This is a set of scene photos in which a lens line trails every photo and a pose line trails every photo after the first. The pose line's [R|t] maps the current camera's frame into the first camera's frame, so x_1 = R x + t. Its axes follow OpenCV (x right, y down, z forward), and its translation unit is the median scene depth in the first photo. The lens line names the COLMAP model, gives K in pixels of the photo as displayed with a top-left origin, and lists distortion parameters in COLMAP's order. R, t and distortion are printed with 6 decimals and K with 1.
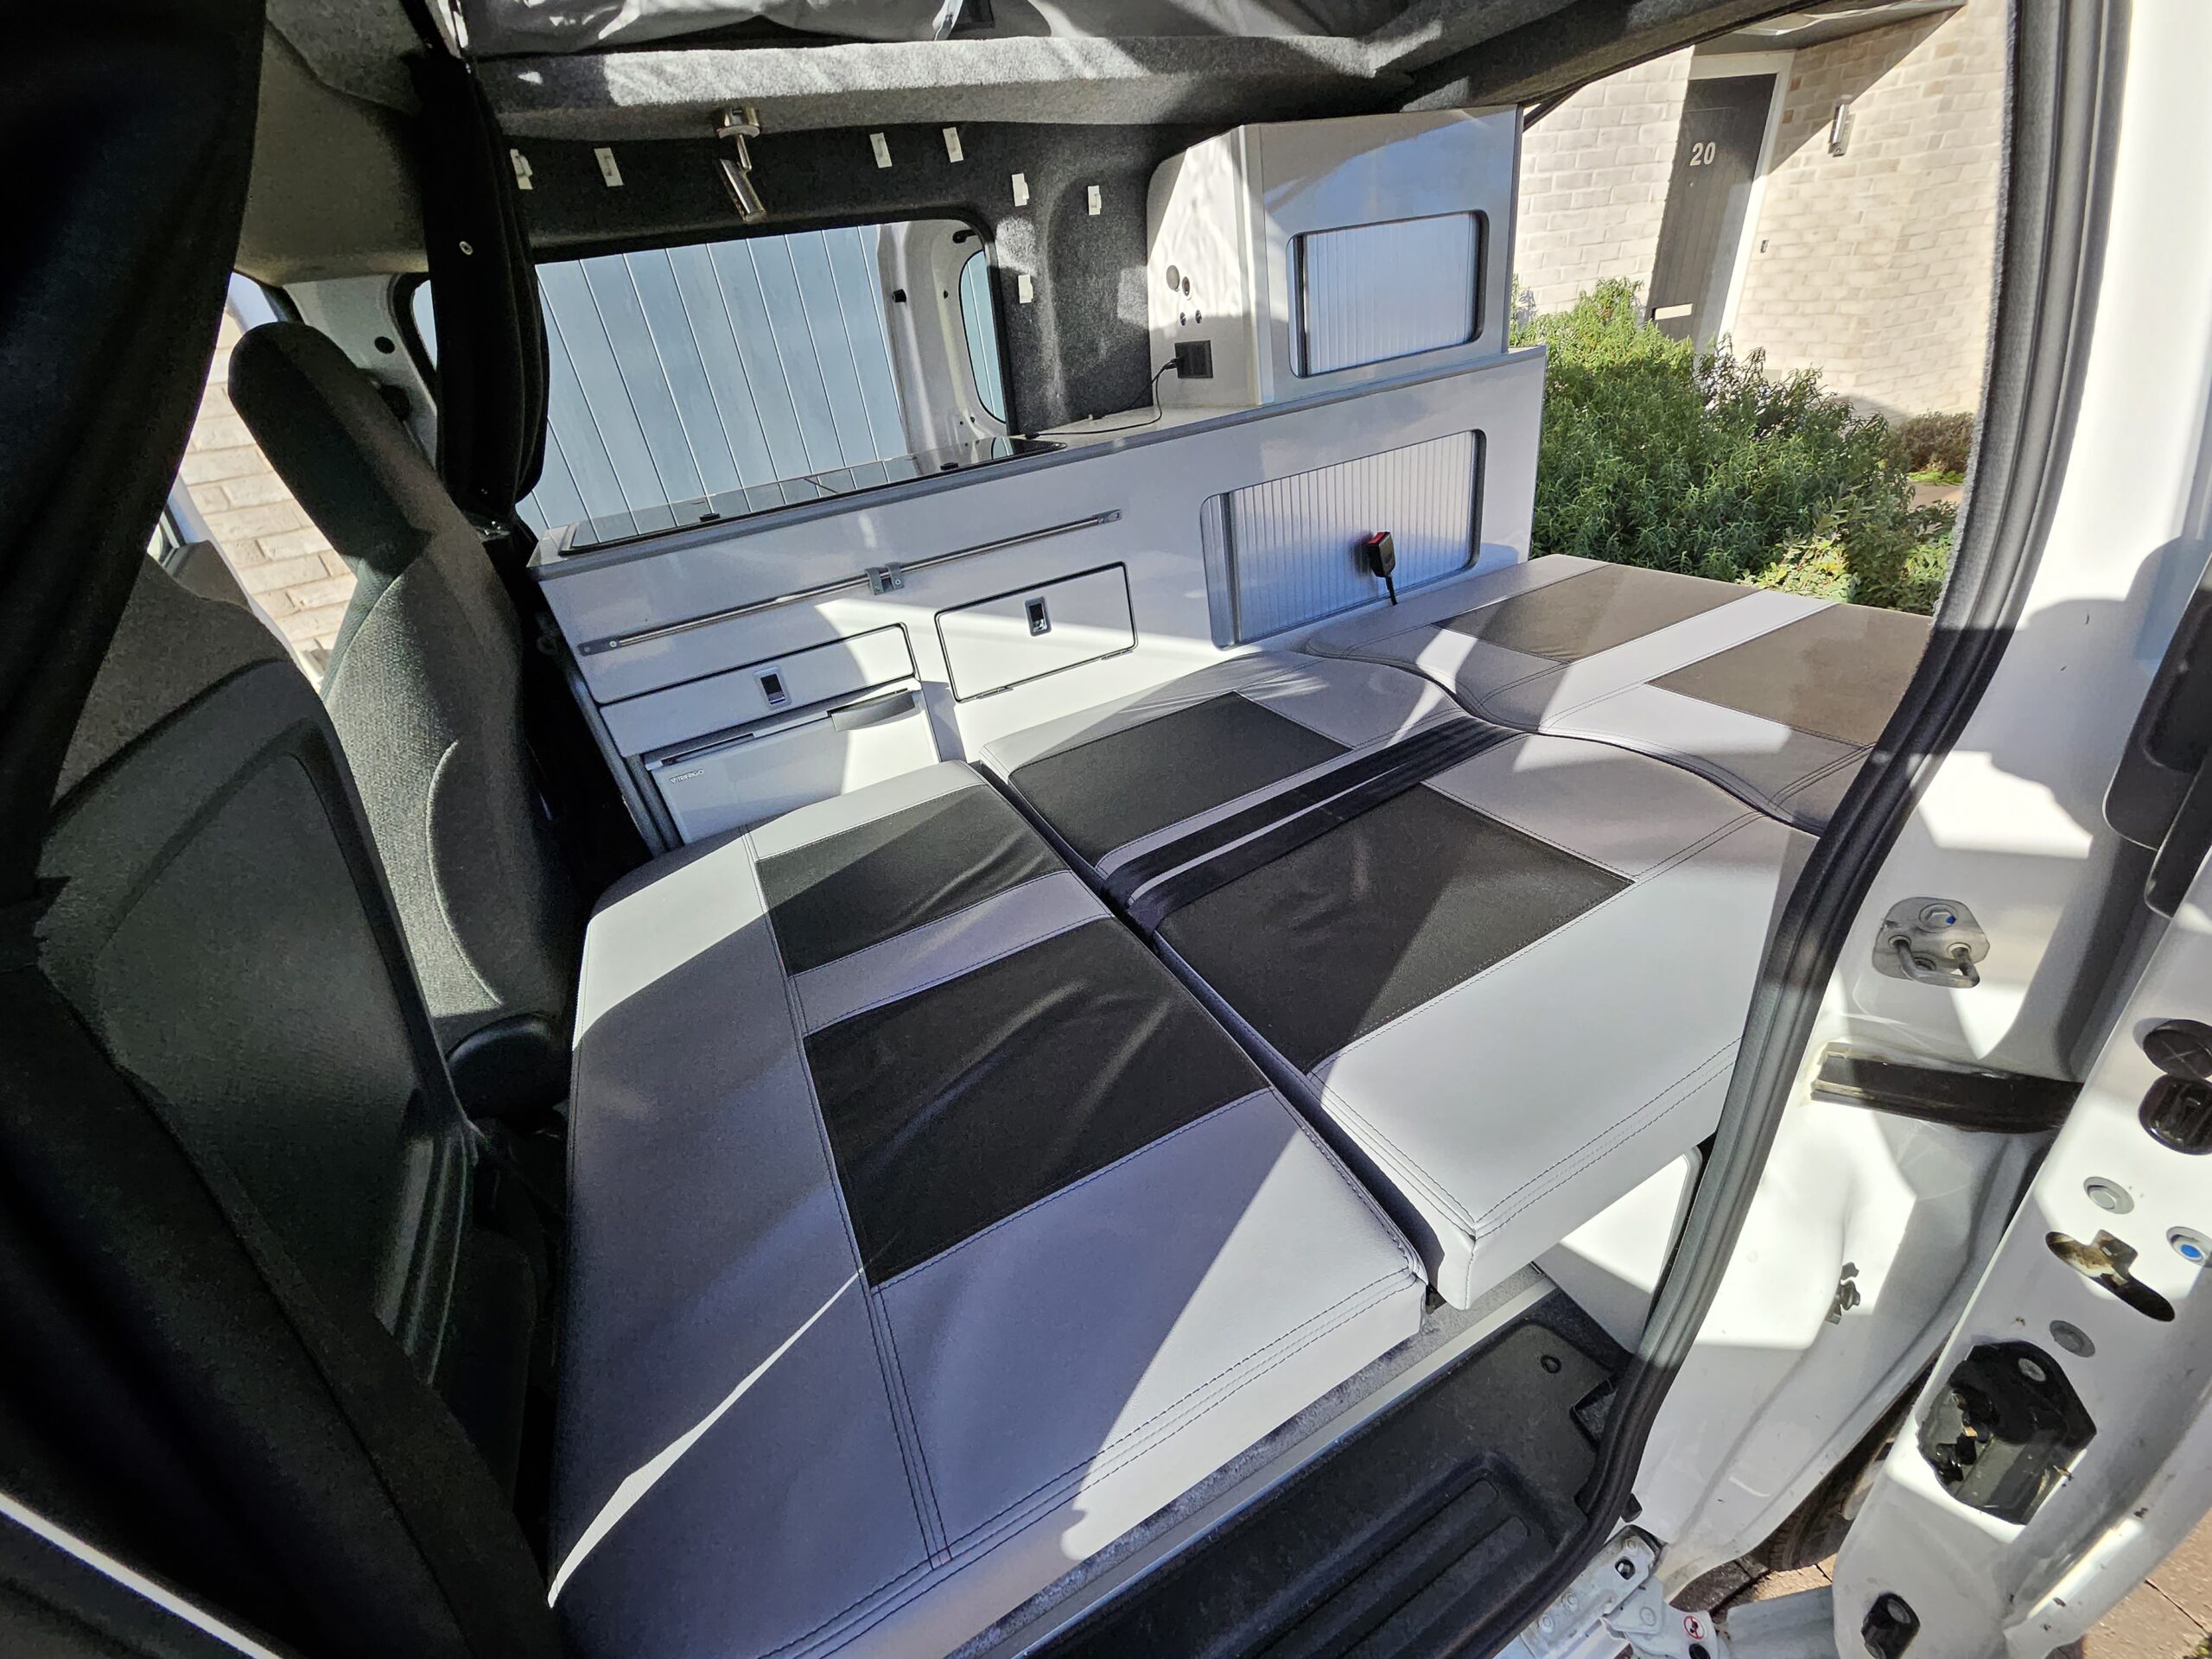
lens RADIAL K [[874.0, 0, 1124.9], [0, 874.0, 826.6], [0, 0, 1]] dist [-0.010269, 0.002071]
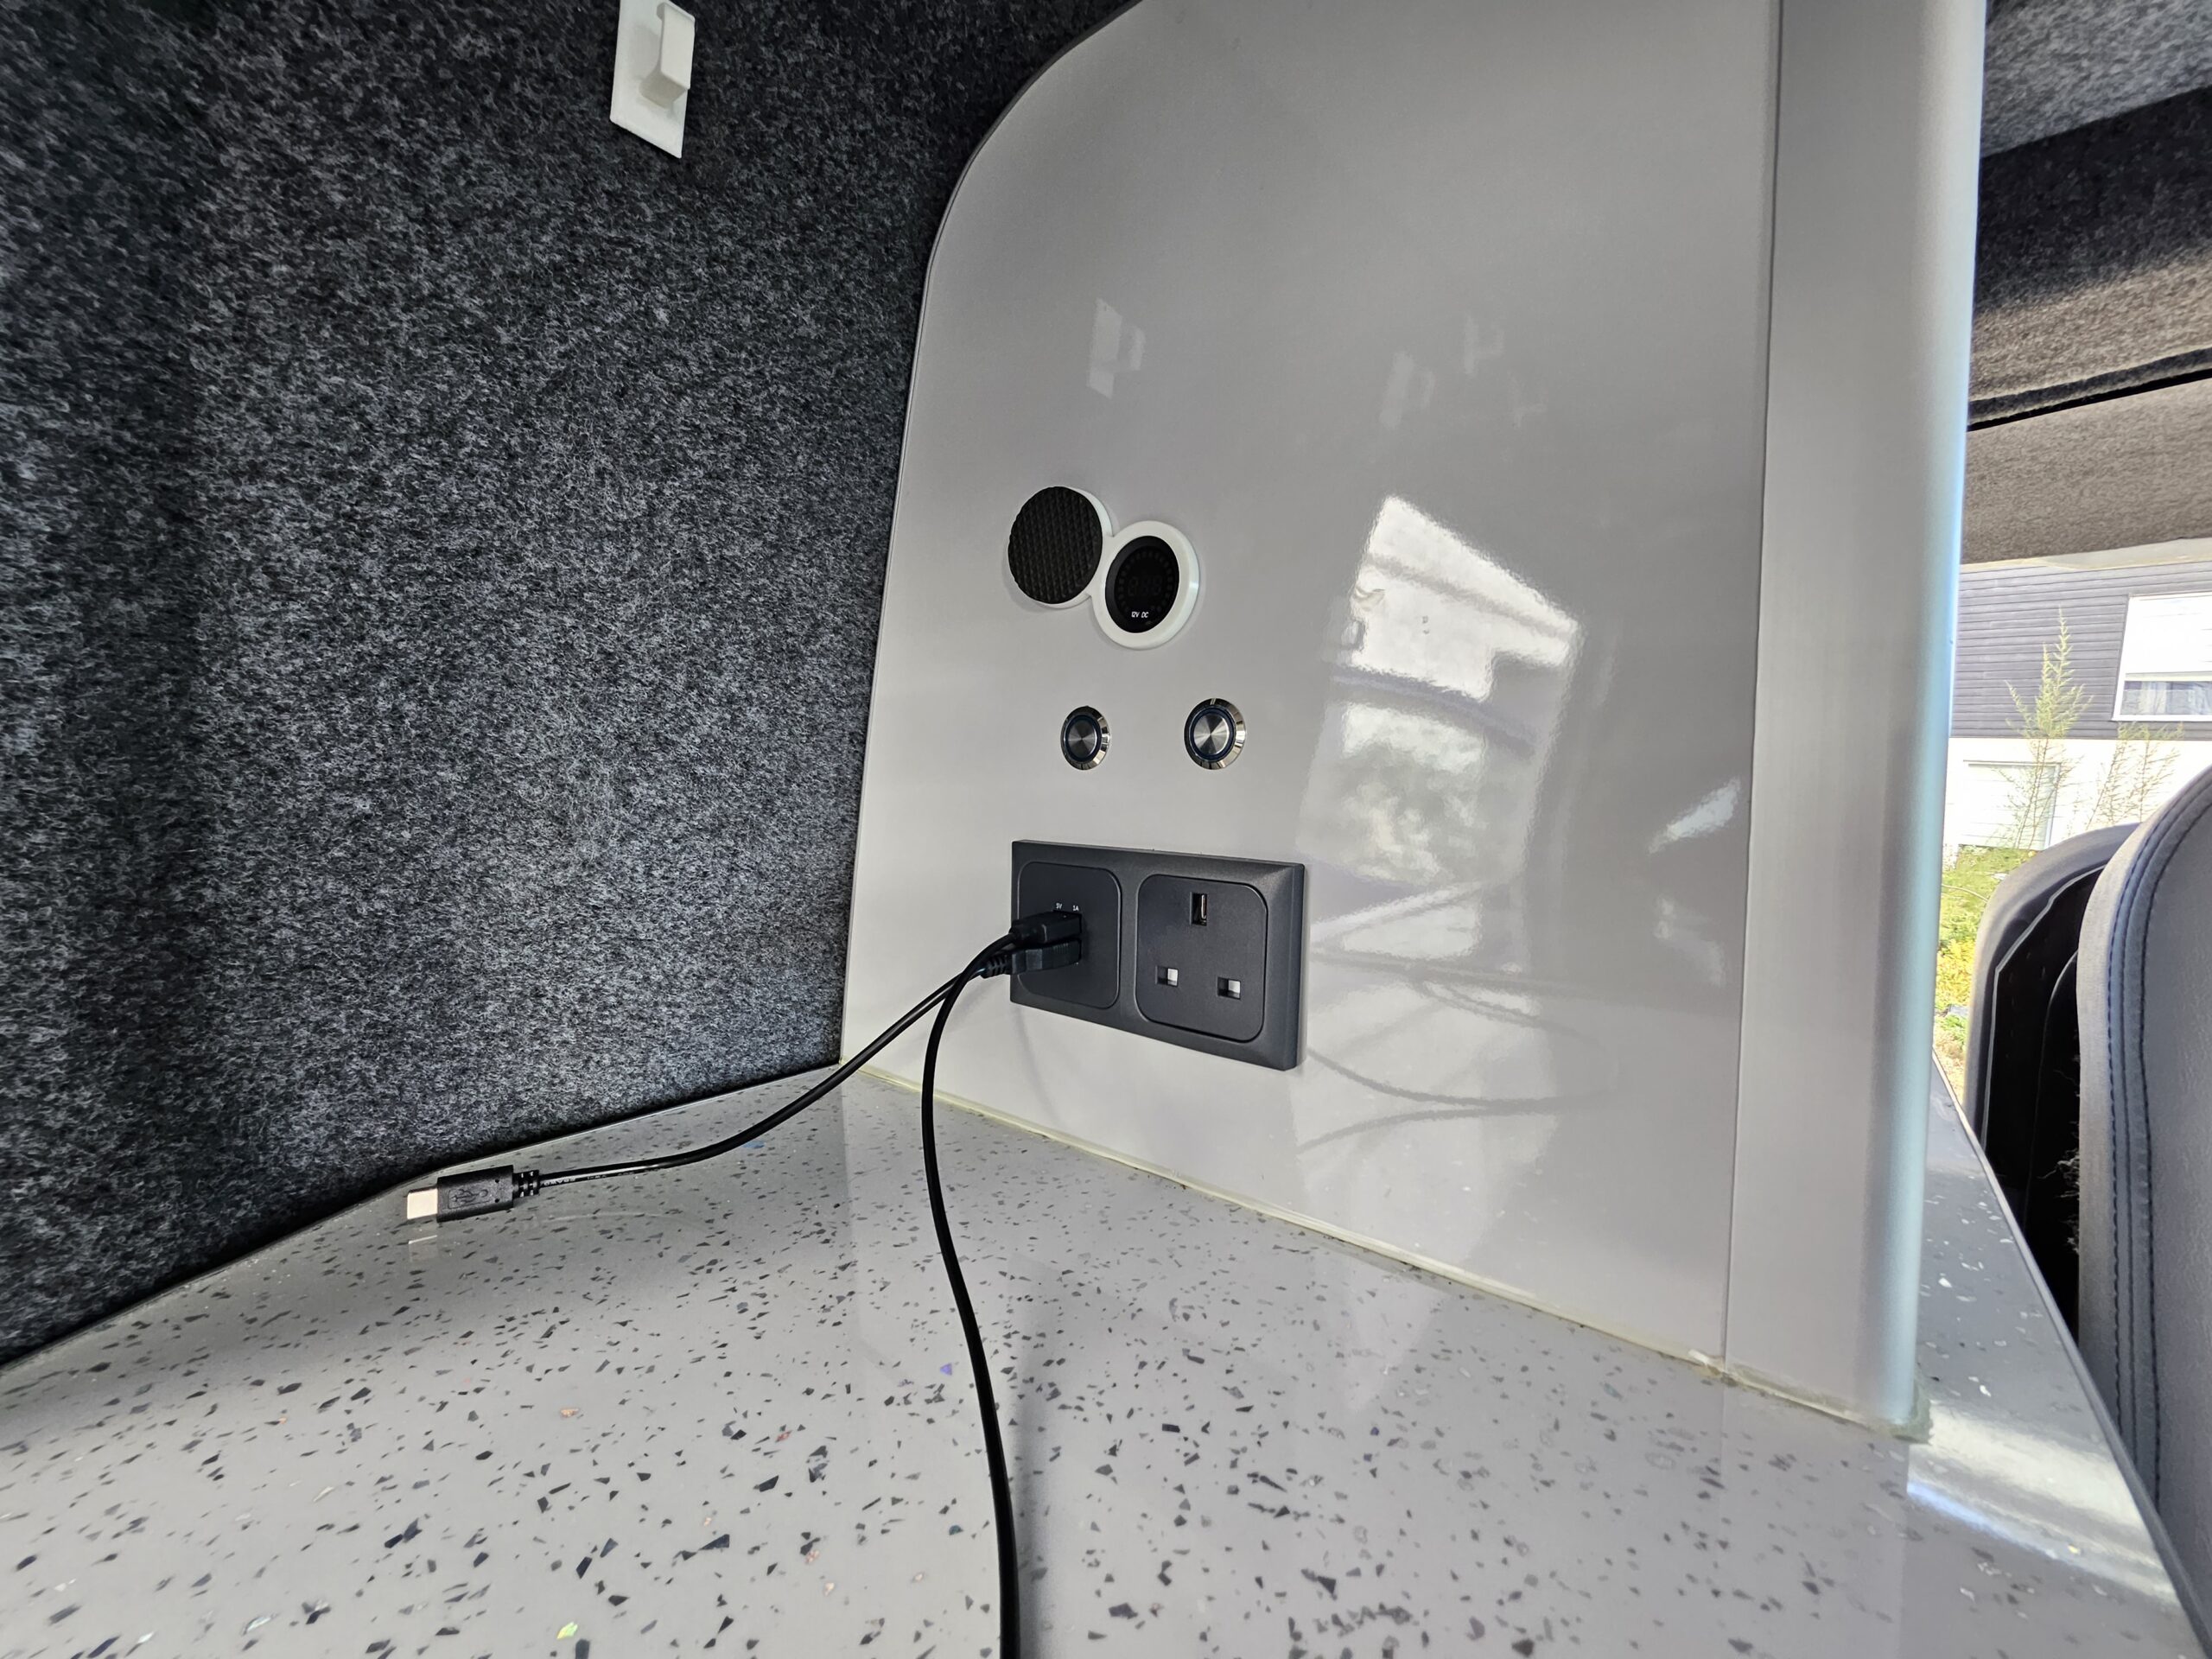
lens RADIAL K [[874.0, 0, 1122.9], [0, 874.0, 813.3], [0, 0, 1]] dist [-0.010269, 0.002071]
pose [[0.905350, 0.137456, 0.401805, 0.001034], [0.082679, 0.871009, -0.484260, -0.576638], [-0.416541, 0.471645, 0.777203, 1.038883]]
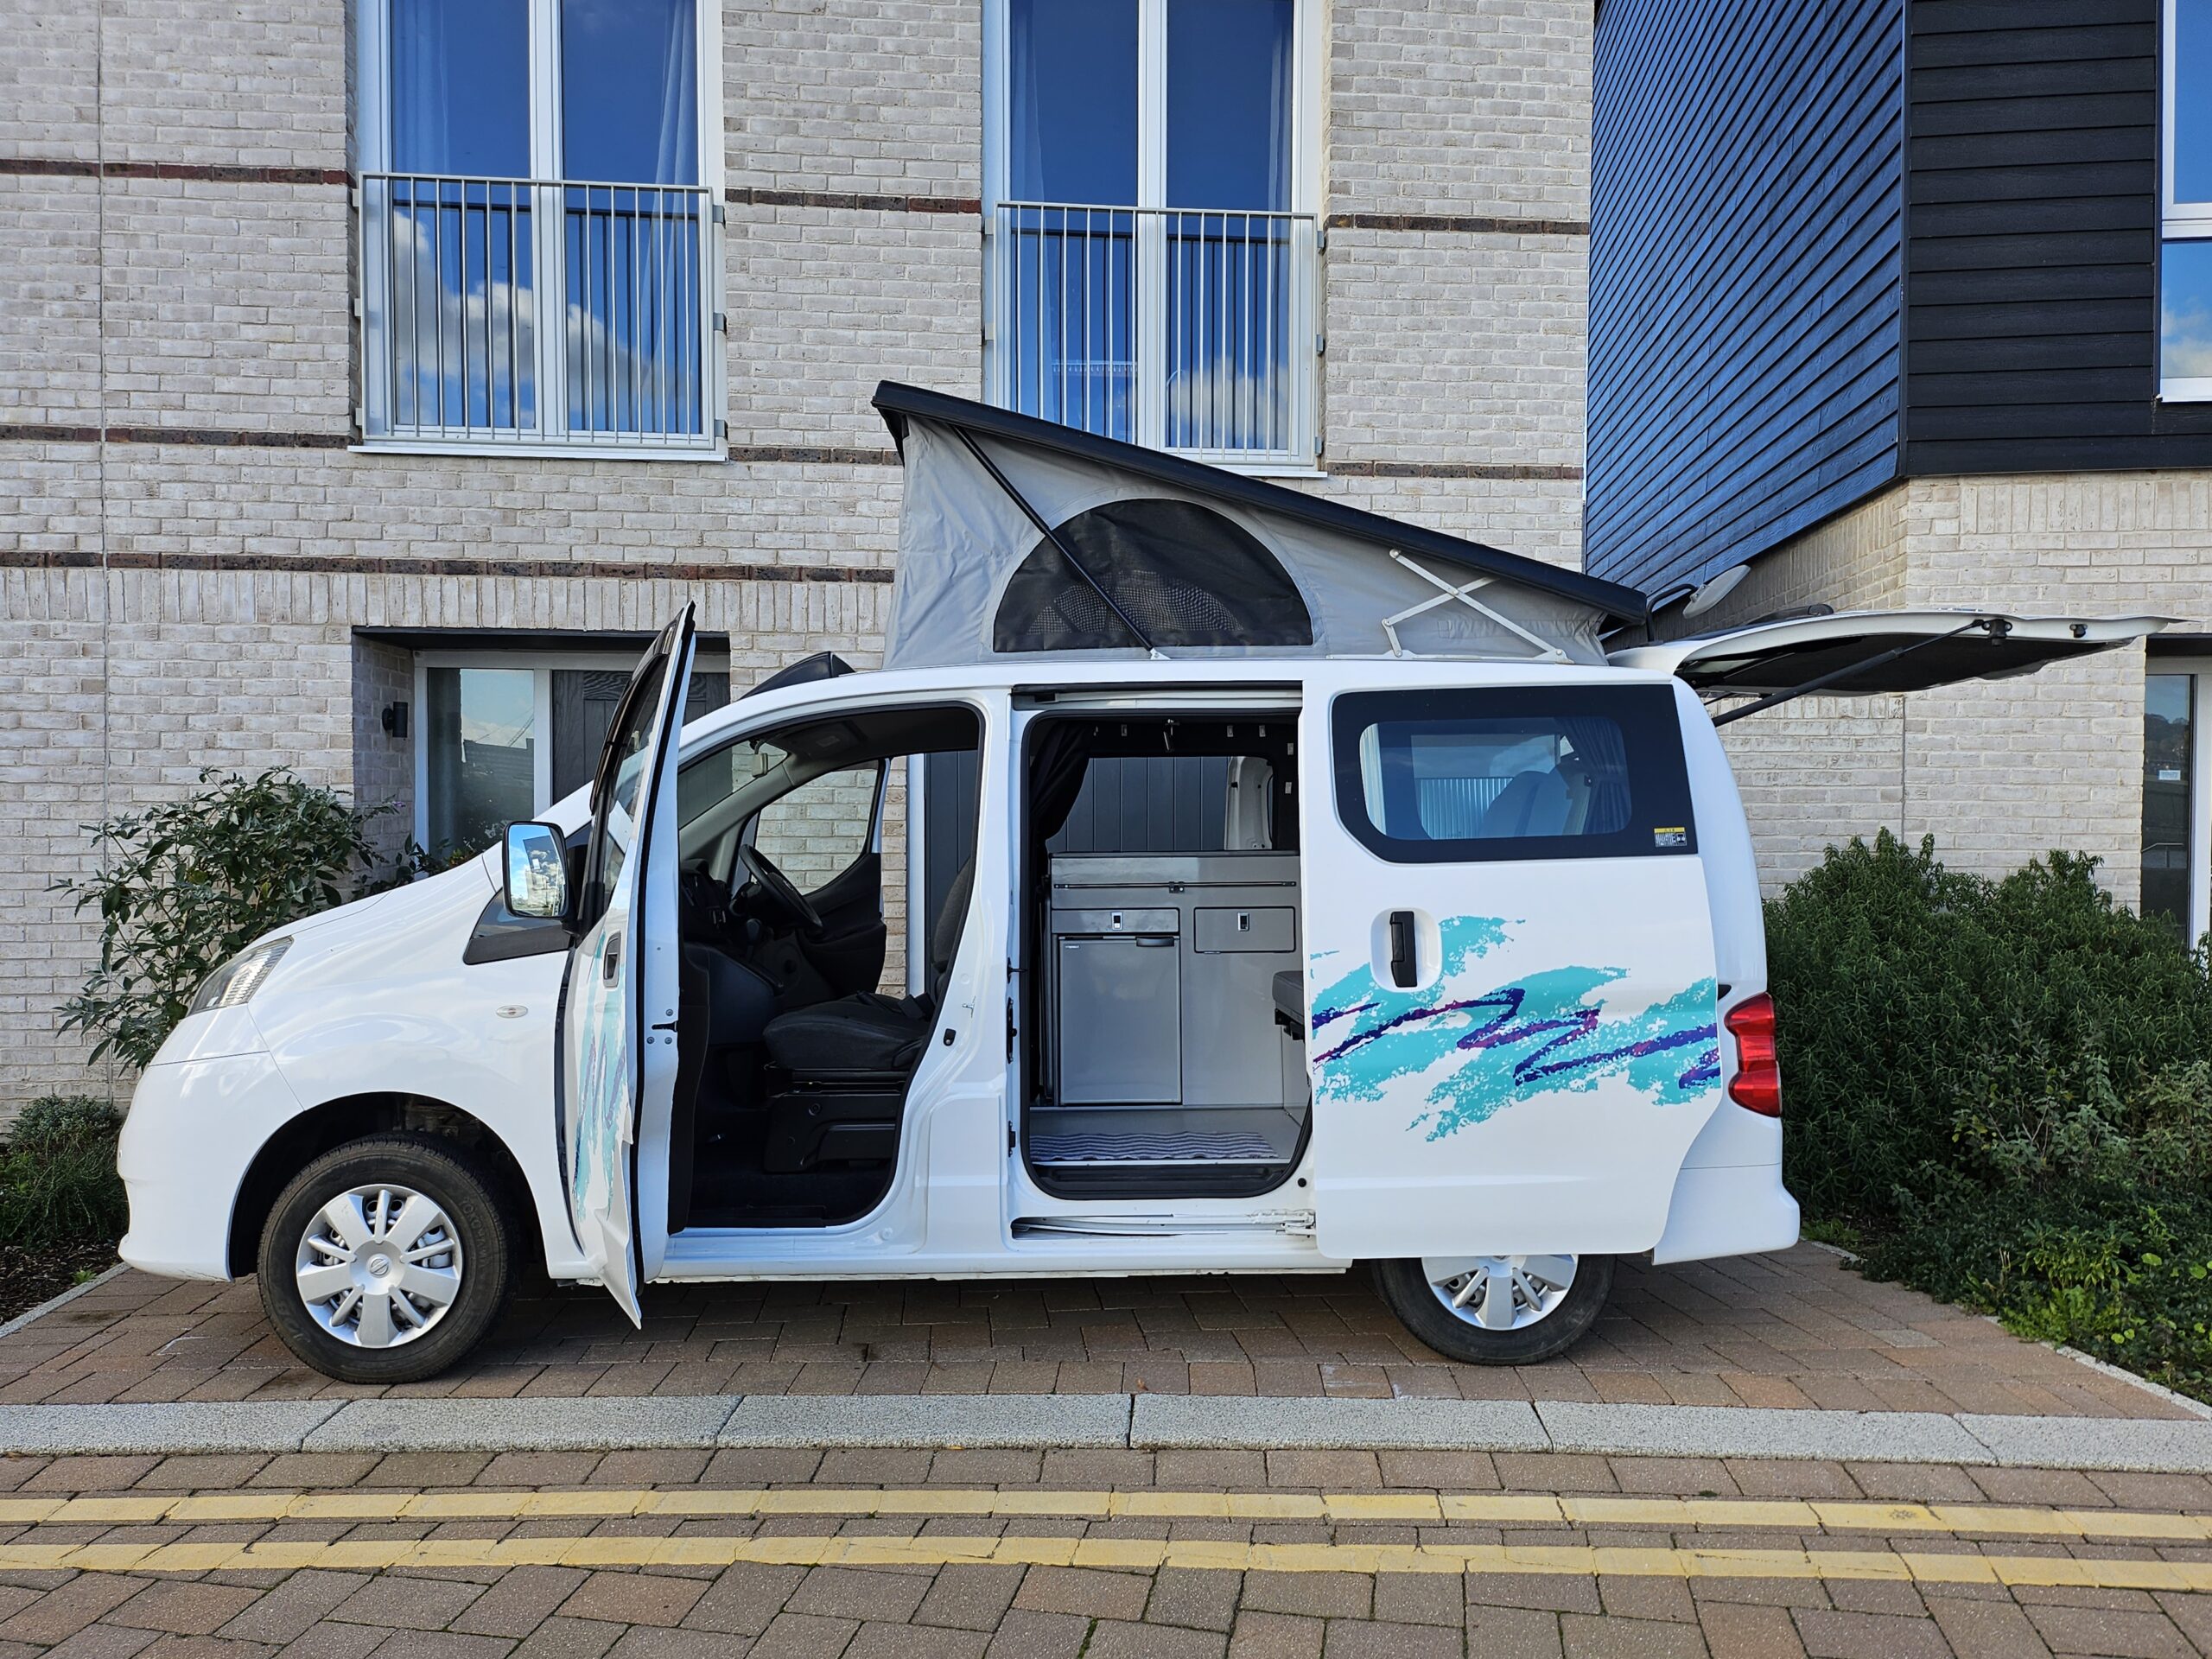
lens RADIAL K [[1626.8, 0, 1092.1], [0, 1626.8, 853.3], [0, 0, 1]] dist [0.060236, -0.062991]
pose [[0.885167, 0.121436, -0.449146, 1.386161], [-0.325490, 0.851418, -0.411271, 1.417688], [0.332468, 0.510237, 0.793173, -2.417644]]
